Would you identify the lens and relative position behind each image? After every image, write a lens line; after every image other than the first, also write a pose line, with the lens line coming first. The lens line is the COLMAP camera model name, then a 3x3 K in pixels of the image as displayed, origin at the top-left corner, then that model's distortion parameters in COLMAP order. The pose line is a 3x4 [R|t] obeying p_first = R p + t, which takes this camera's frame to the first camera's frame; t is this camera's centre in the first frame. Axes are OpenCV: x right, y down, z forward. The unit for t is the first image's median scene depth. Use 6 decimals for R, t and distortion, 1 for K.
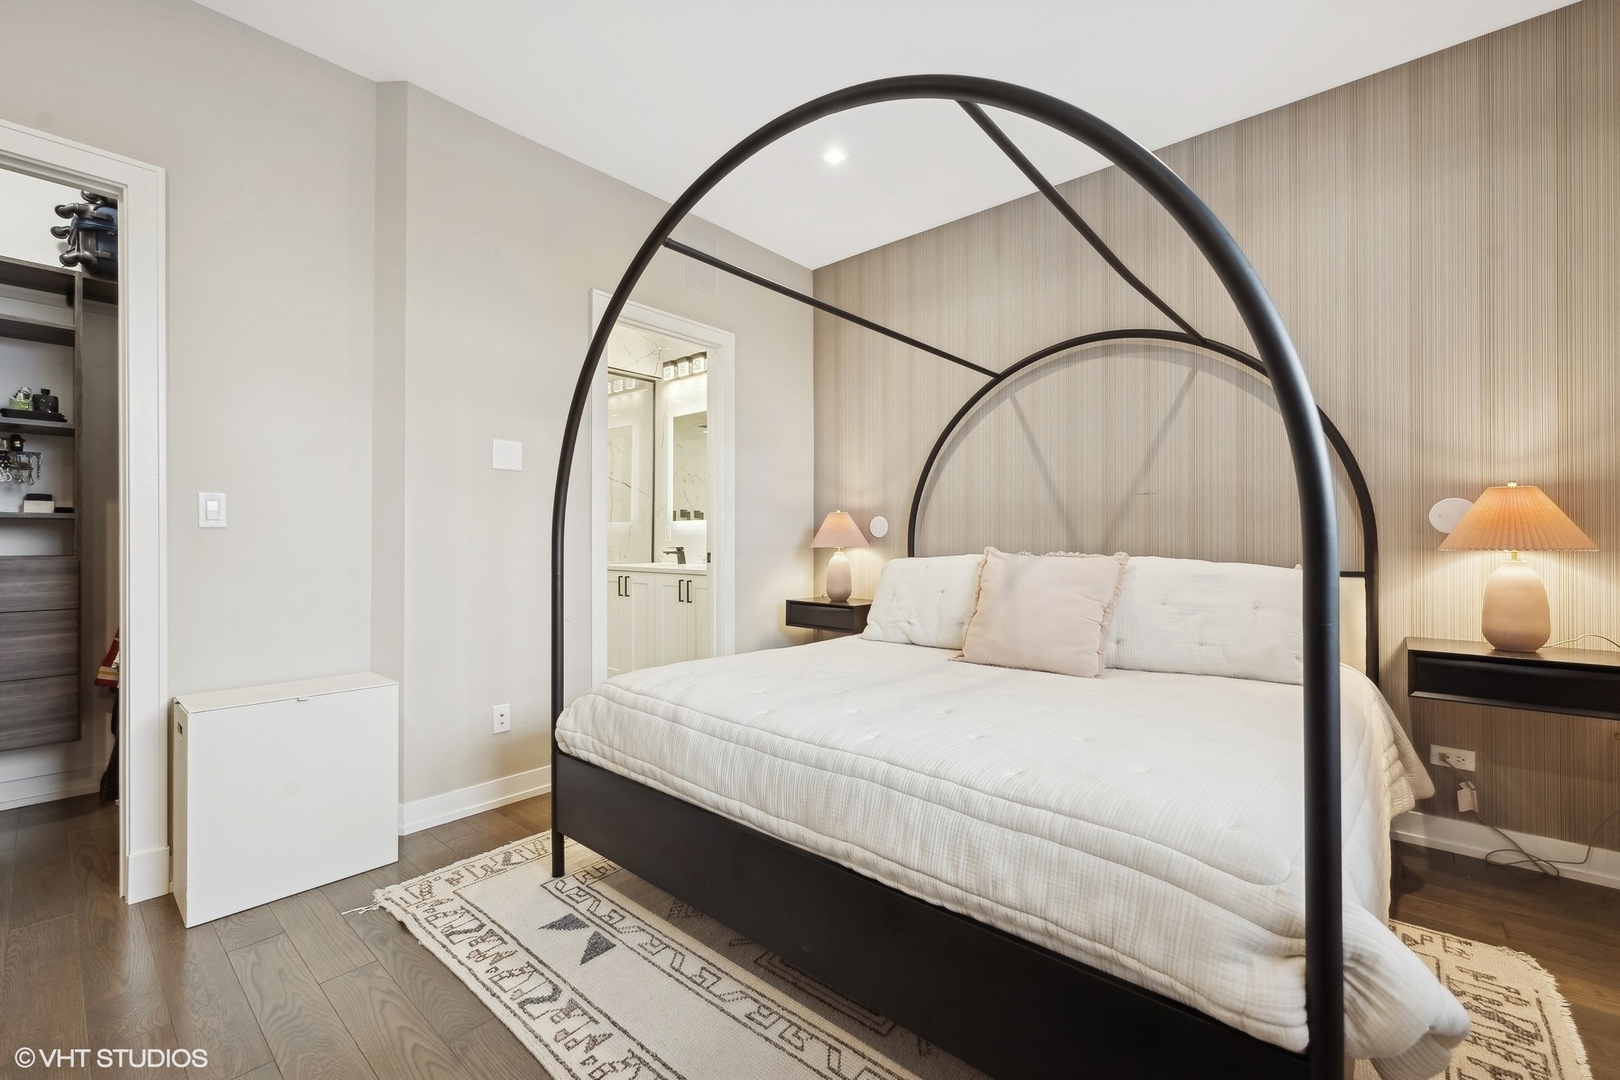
lens RADIAL K [[666.0, 0, 780.8], [0, 666.0, 538.5], [0, 0, 1]] dist [-0.003763, 0.001039]
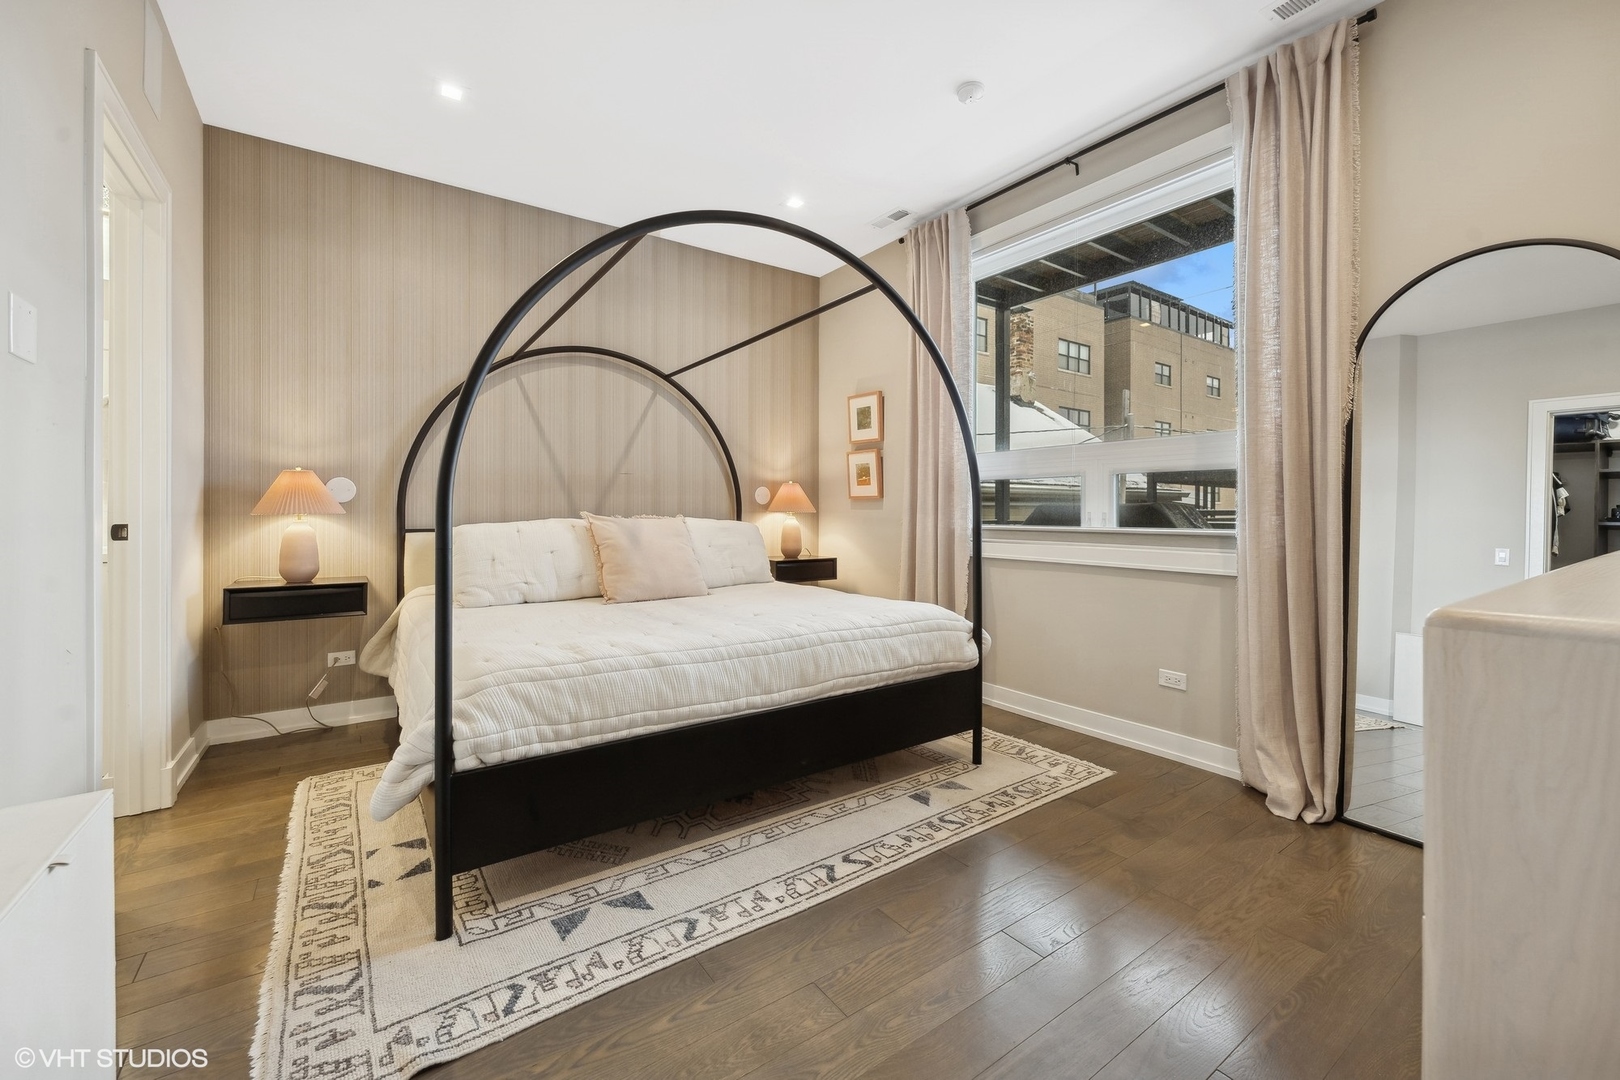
lens RADIAL K [[666.0, 0, 820.9], [0, 666.0, 504.7], [0, 0, 1]] dist [-0.003763, 0.001039]
pose [[0.221076, 0.006793, 0.975233, -1.130535], [-0.005142, 0.999970, -0.005800, 0.006459], [-0.975243, -0.003733, 0.221104, 0.455981]]
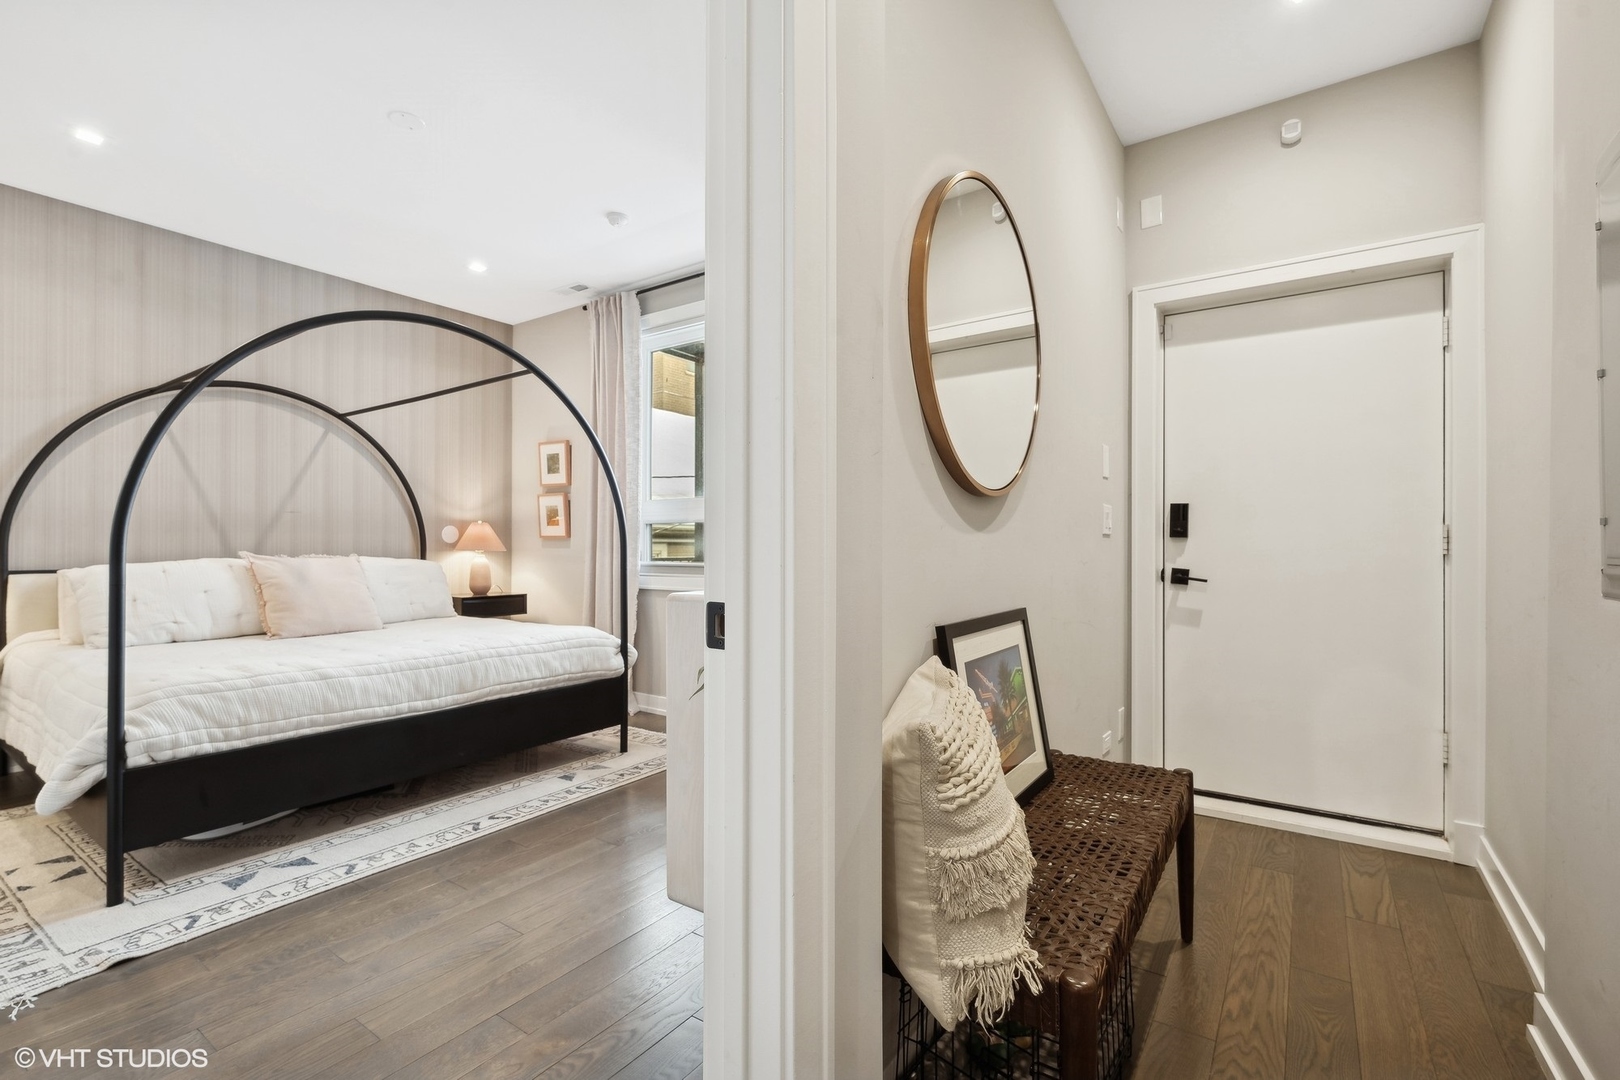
lens RADIAL K [[729.0, 0, 818.3], [0, 729.0, 538.3], [0, 0, 1]] dist [0.000032, 0.000703]
pose [[-0.119812, 0.008194, 0.992763, -1.684090], [-0.006122, 0.999941, -0.008992, -0.009301], [-0.992778, -0.007155, -0.119755, 0.156969]]
